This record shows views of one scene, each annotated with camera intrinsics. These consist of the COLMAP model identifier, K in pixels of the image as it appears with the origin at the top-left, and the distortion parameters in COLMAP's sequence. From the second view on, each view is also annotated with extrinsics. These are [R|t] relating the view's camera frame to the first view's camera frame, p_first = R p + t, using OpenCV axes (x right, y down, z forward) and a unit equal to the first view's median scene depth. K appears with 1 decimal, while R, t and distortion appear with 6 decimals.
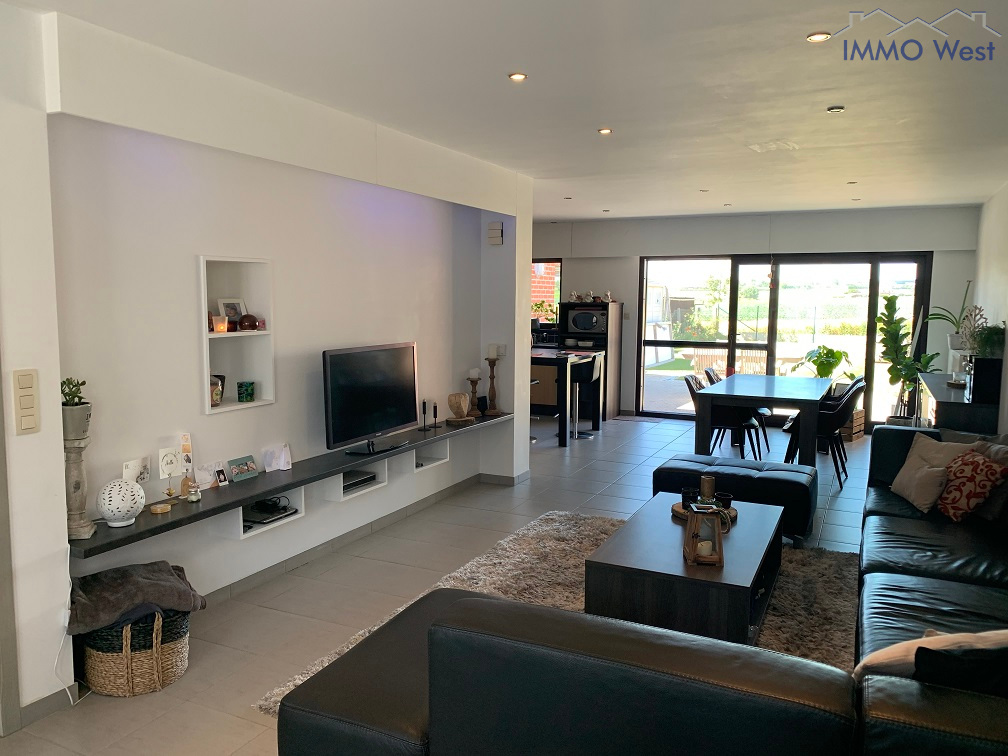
lens RADIAL K [[775.5, 0, 502.1], [0, 775.5, 378.4], [0, 0, 1]] dist [0.004035, -0.000157]
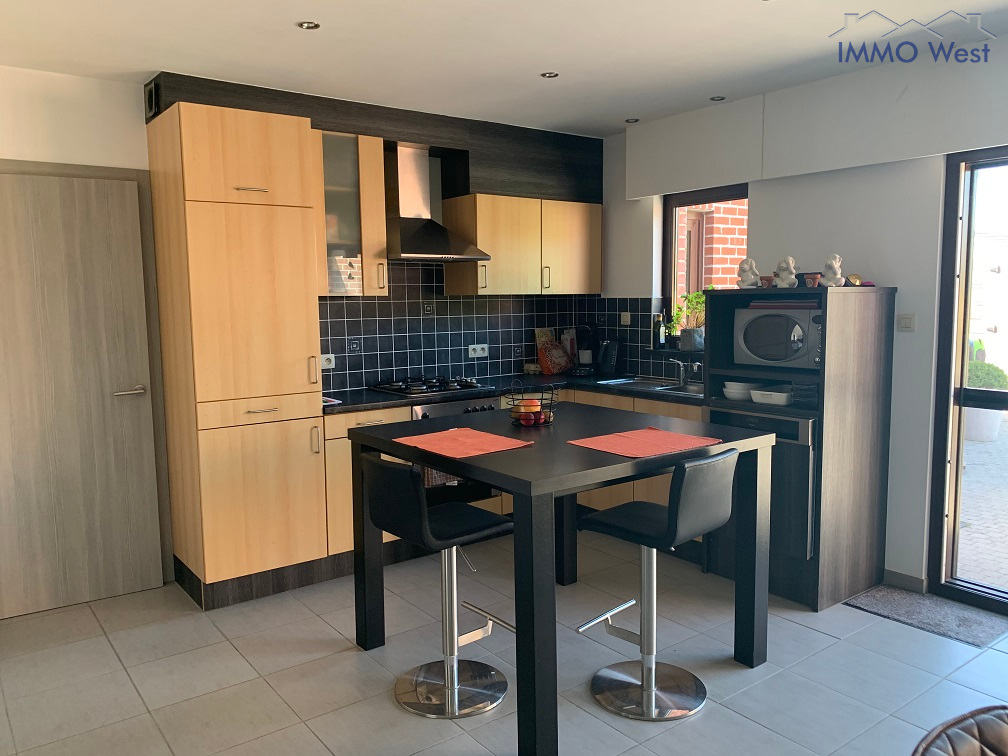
lens RADIAL K [[775.5, 0, 506.3], [0, 775.5, 378.0], [0, 0, 1]] dist [0.004035, -0.000157]
pose [[0.883990, 0.029833, -0.466552, 0.168328], [-0.032272, 0.999475, 0.002764, -0.049756], [0.466390, 0.012613, 0.884489, 0.591104]]
